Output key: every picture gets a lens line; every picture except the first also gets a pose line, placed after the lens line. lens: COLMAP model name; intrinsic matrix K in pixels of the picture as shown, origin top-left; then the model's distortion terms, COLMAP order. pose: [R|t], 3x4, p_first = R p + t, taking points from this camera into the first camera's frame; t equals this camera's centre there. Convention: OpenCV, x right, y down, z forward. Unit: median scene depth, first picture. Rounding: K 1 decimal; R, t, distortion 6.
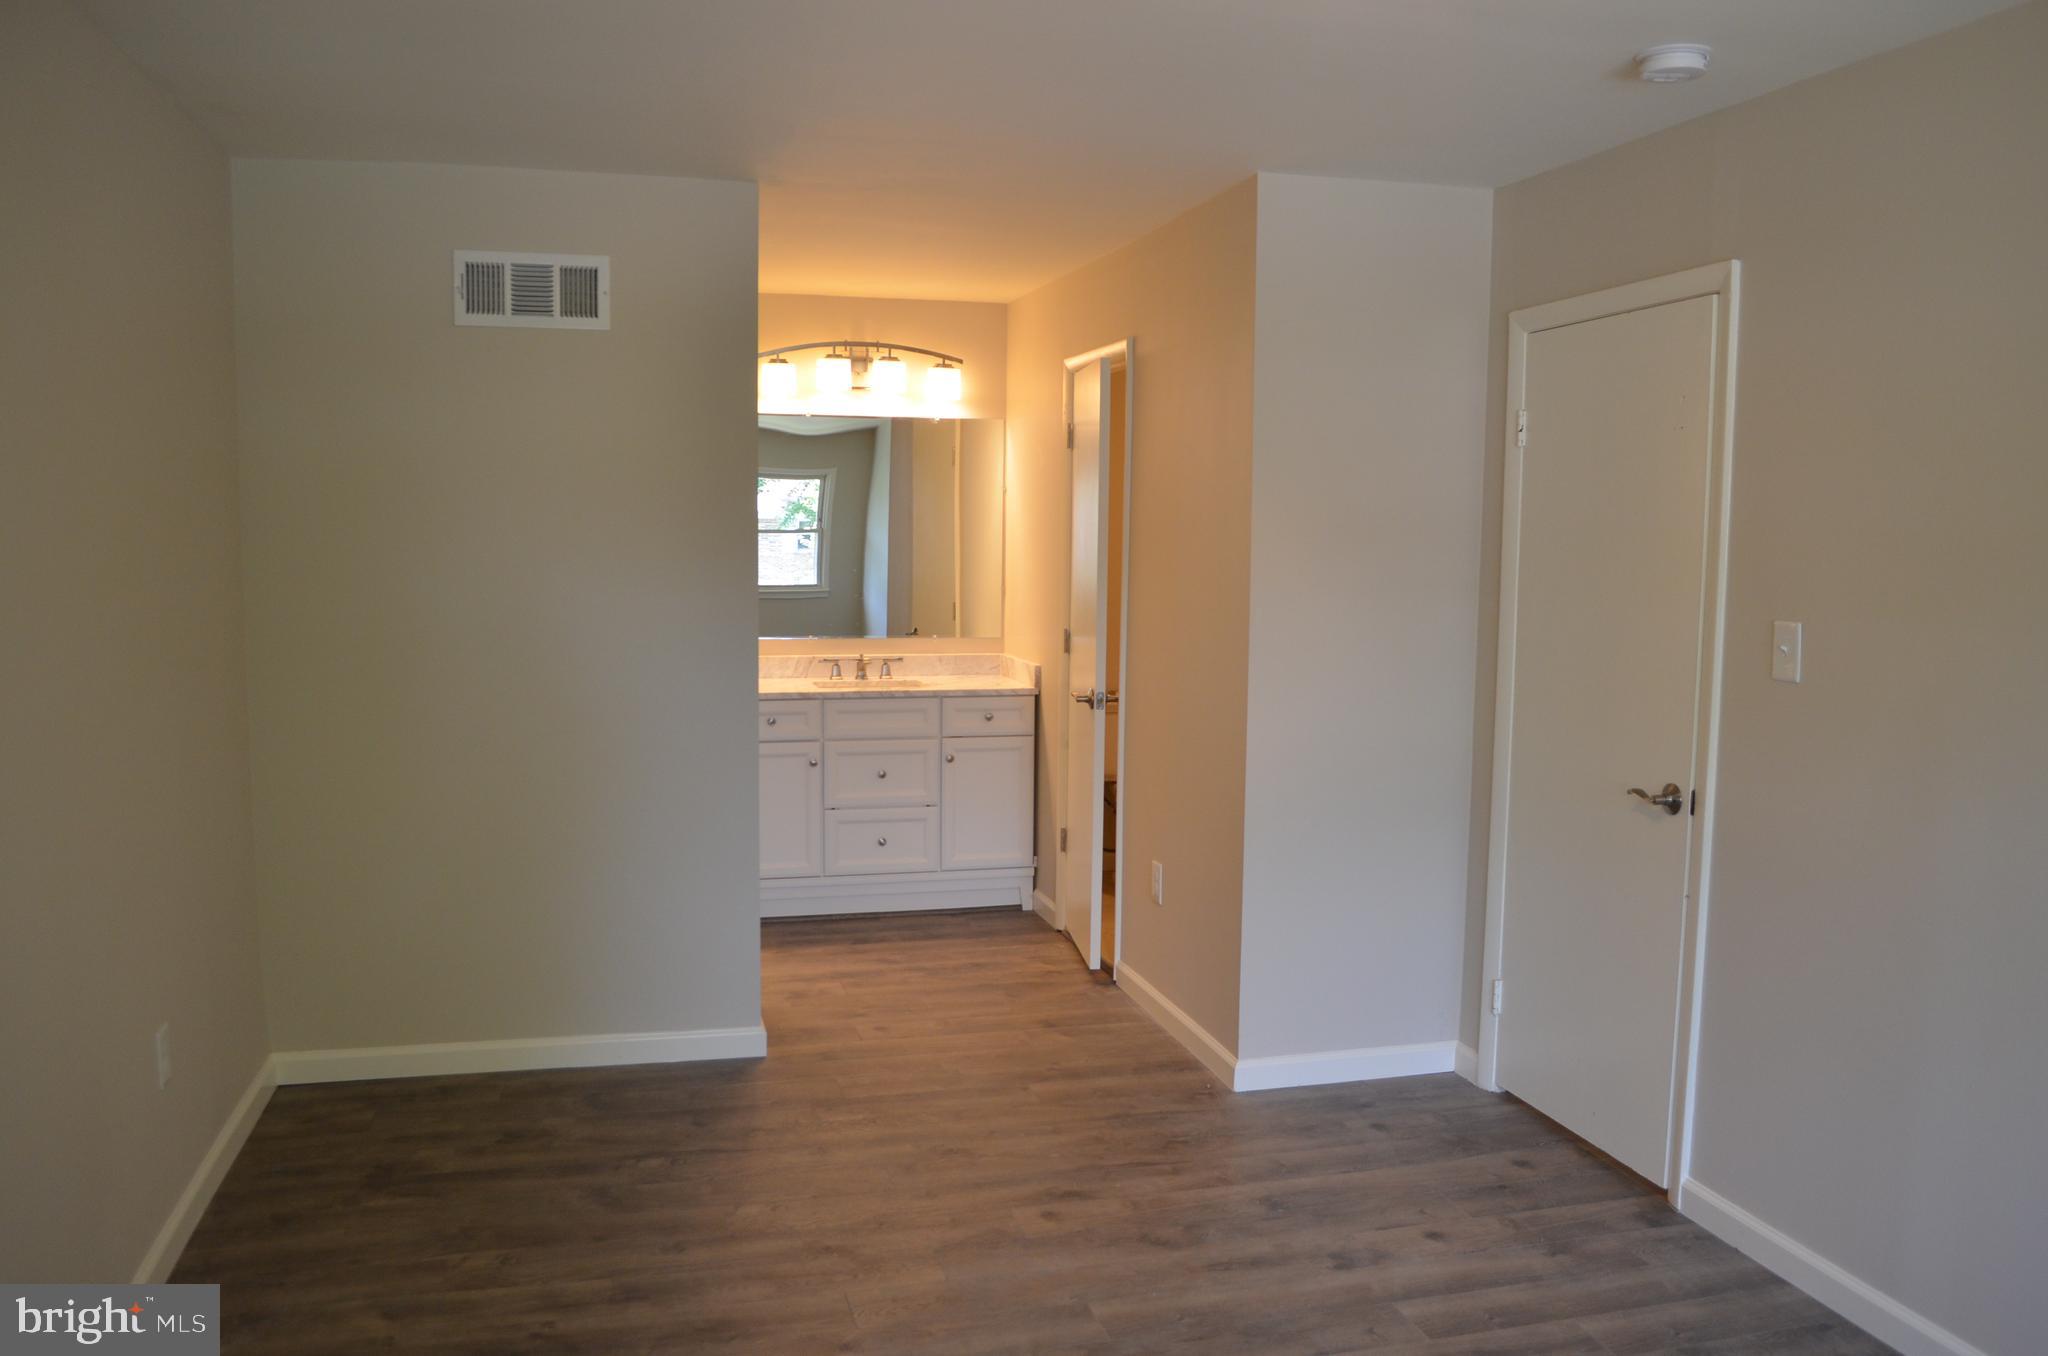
lens RADIAL K [[1634.3, 0, 1036.7], [0, 1634.3, 687.2], [0, 0, 1]] dist [-0.071824, -0.002607]
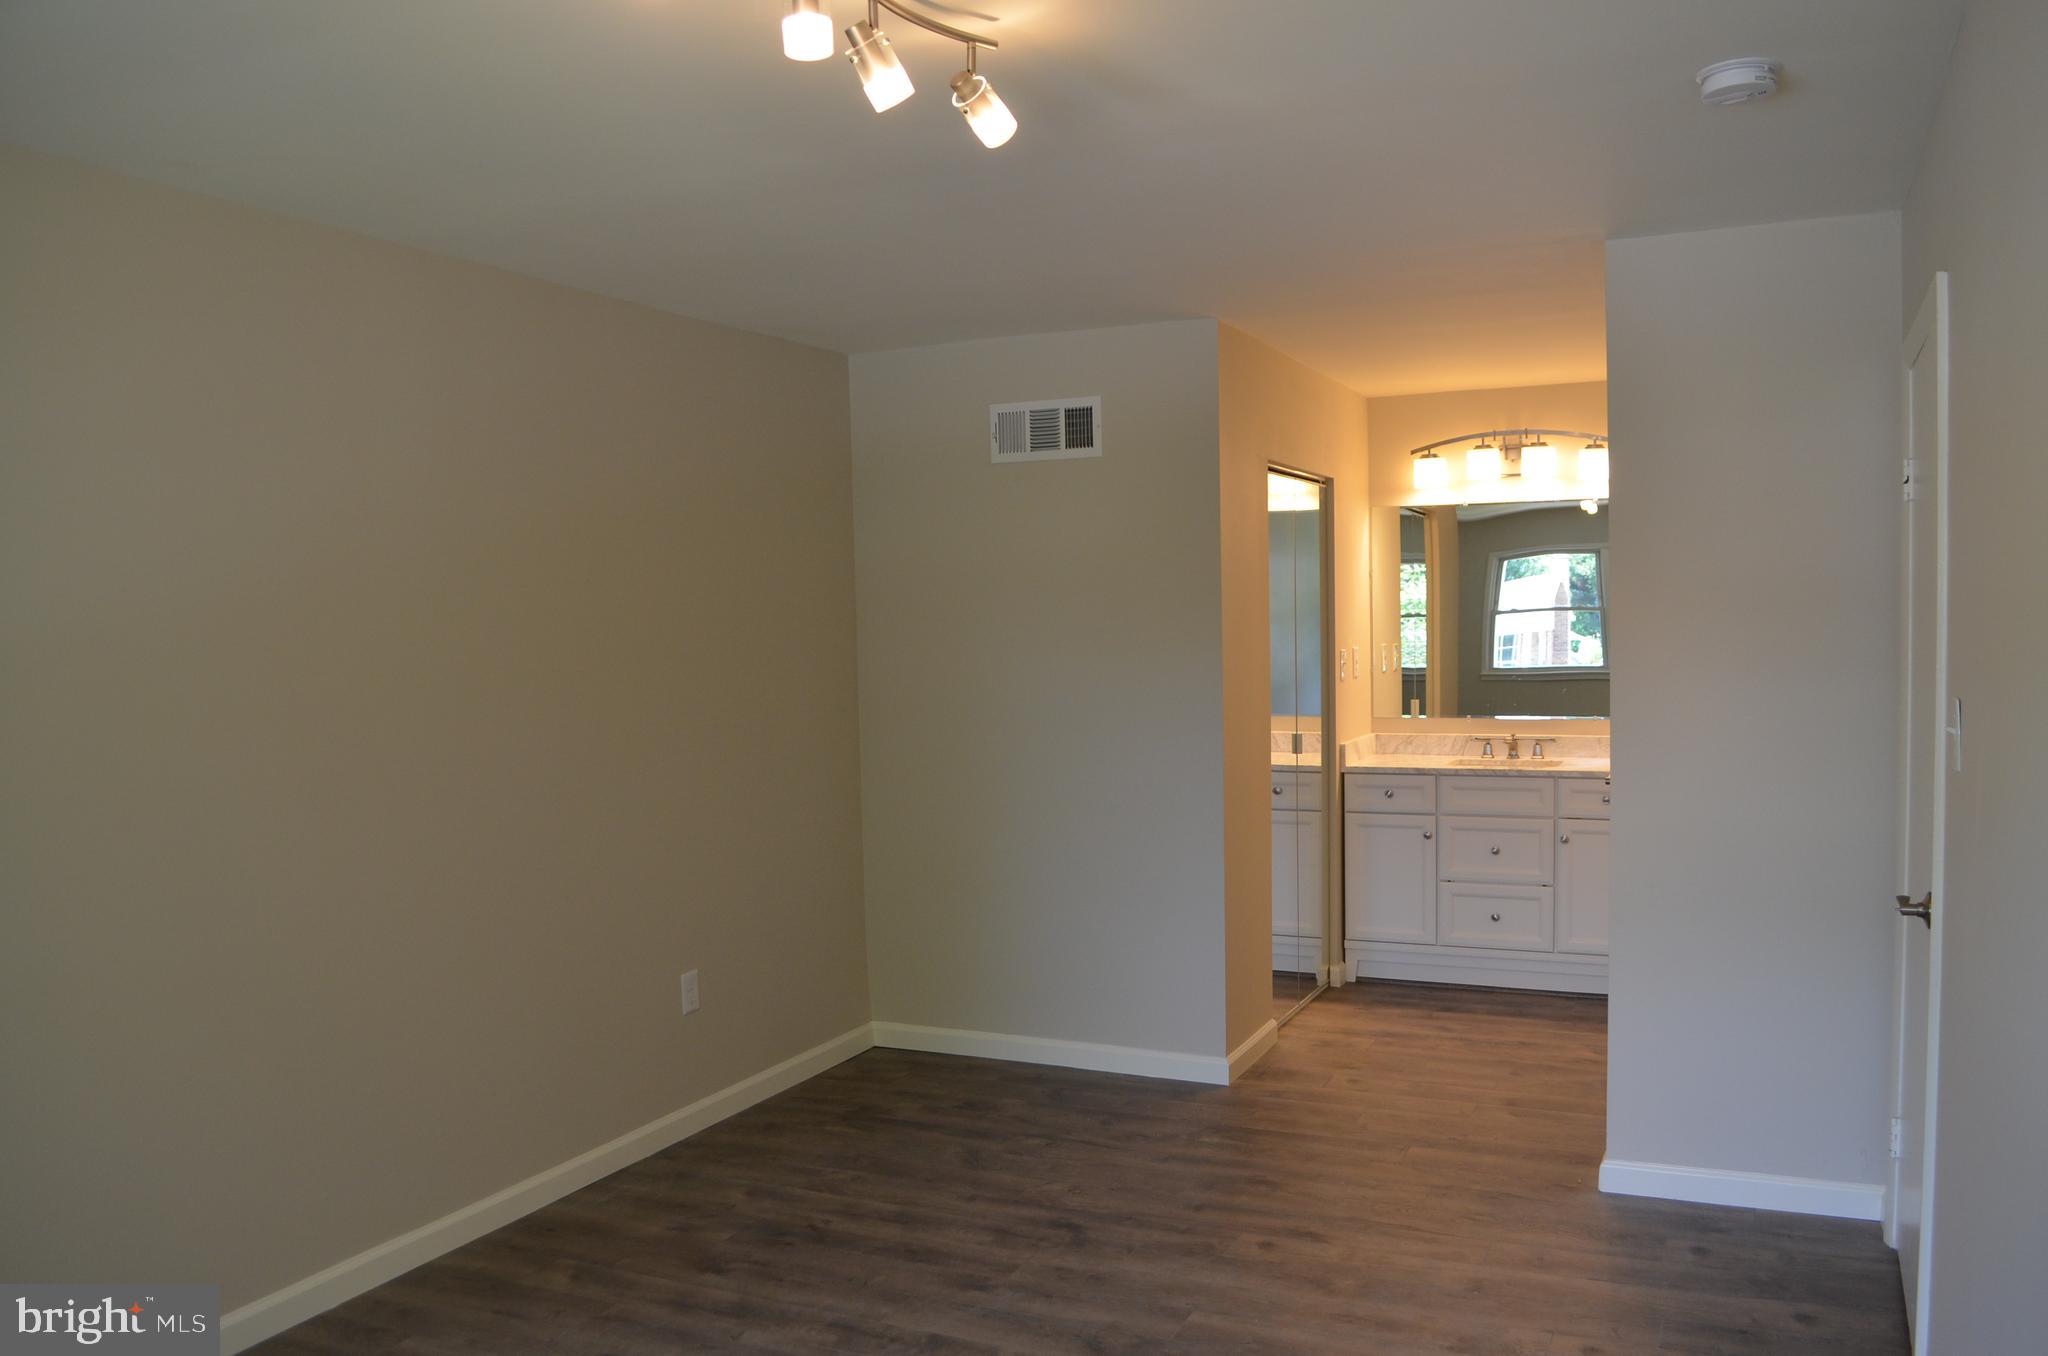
lens RADIAL K [[1634.3, 0, 1036.7], [0, 1634.3, 687.2], [0, 0, 1]] dist [-0.071824, -0.002607]
pose [[0.760039, 0.000975, -0.649877, 0.435465], [-0.035200, 0.998593, -0.039669, 0.001843], [0.648923, 0.053026, 0.759004, 0.045976]]
